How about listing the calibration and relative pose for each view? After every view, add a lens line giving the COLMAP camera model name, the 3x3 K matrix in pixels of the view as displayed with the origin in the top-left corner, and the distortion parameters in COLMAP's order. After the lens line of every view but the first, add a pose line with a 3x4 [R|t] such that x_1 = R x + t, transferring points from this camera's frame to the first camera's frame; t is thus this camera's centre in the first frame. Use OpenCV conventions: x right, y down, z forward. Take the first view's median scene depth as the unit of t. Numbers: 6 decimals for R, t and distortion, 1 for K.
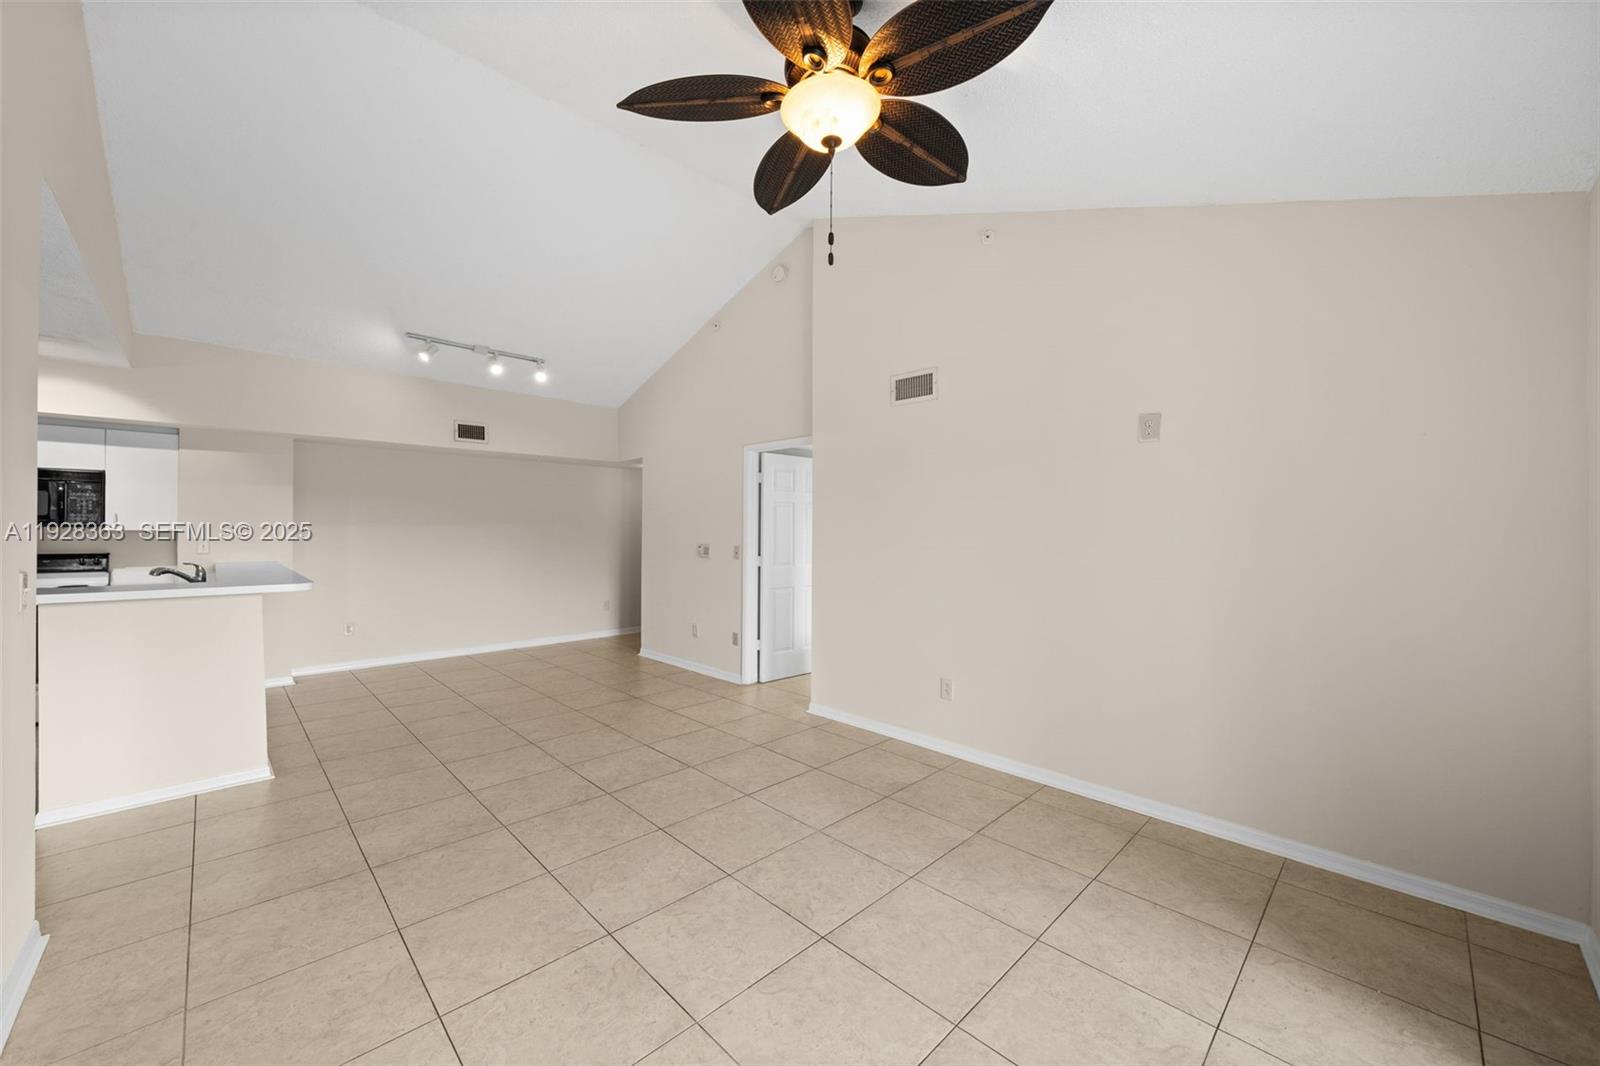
lens RADIAL K [[599.6, 0, 797.4], [0, 599.6, 525.7], [0, 0, 1]] dist [0.002450, -0.000563]
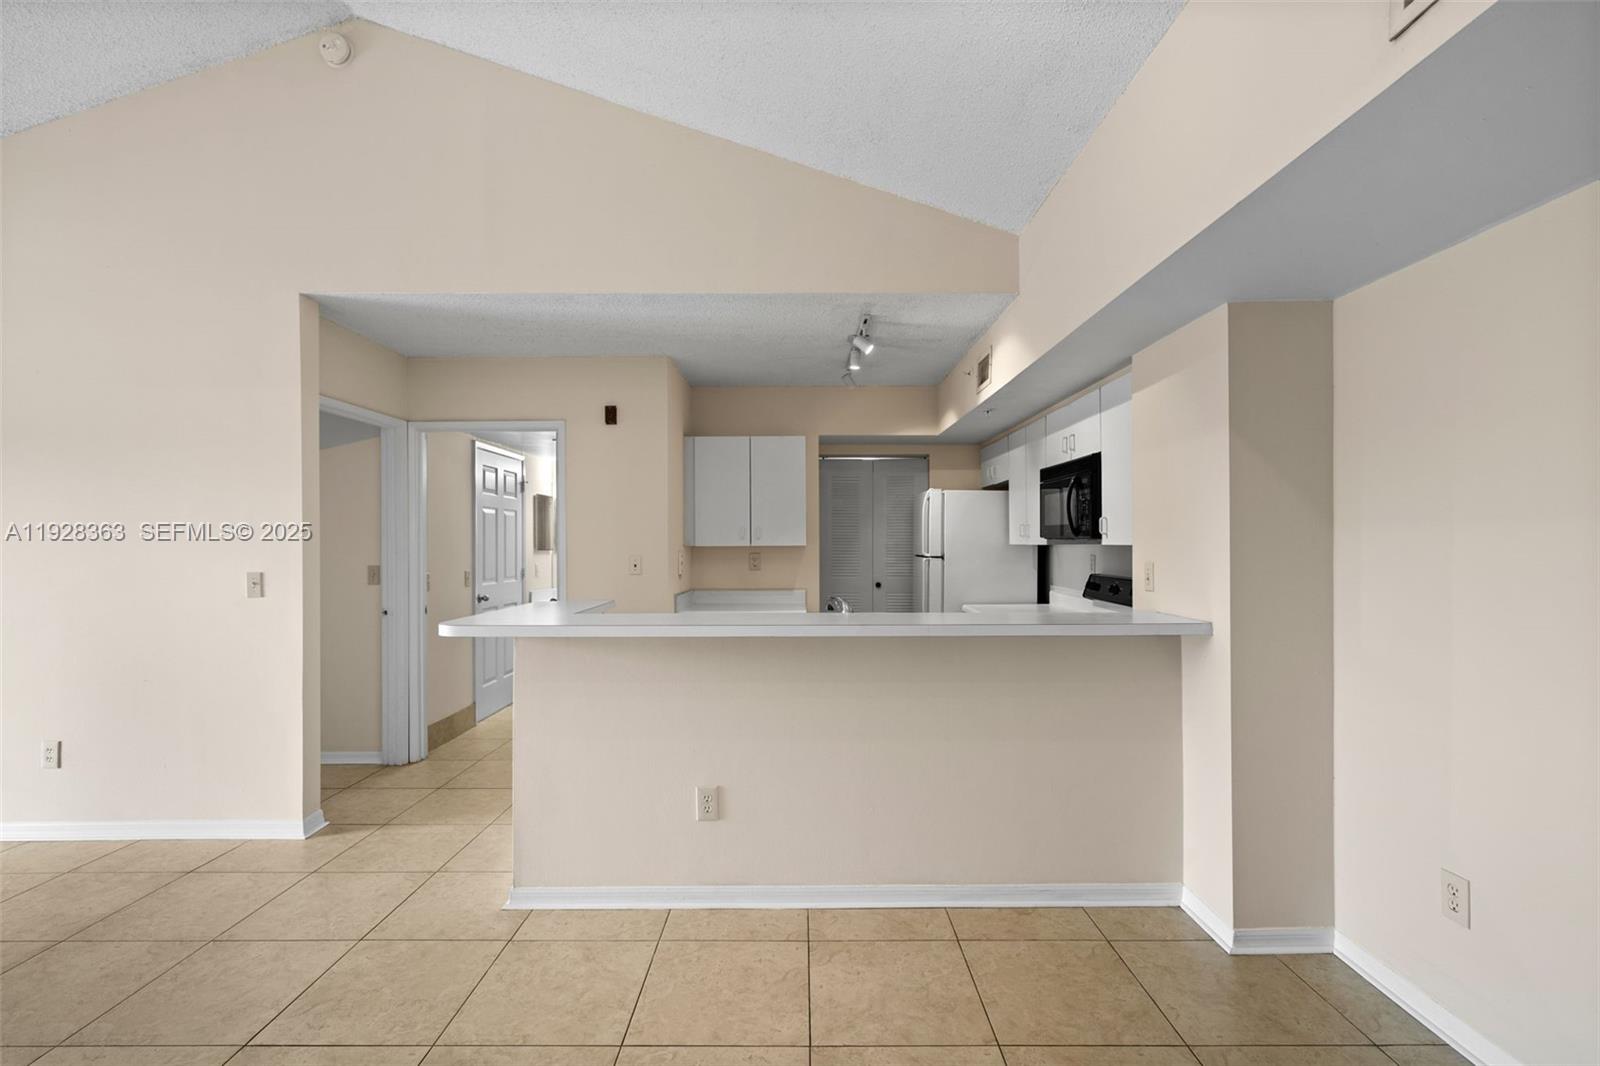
lens RADIAL K [[735.4, 0, 807.1], [0, 735.4, 540.9], [0, 0, 1]] dist [0.001187, -0.000082]
pose [[-0.703844, -0.001709, -0.710353, -0.381417], [0.005518, 0.999954, -0.007873, 0.011550], [0.710333, -0.009461, -0.703802, 1.327366]]
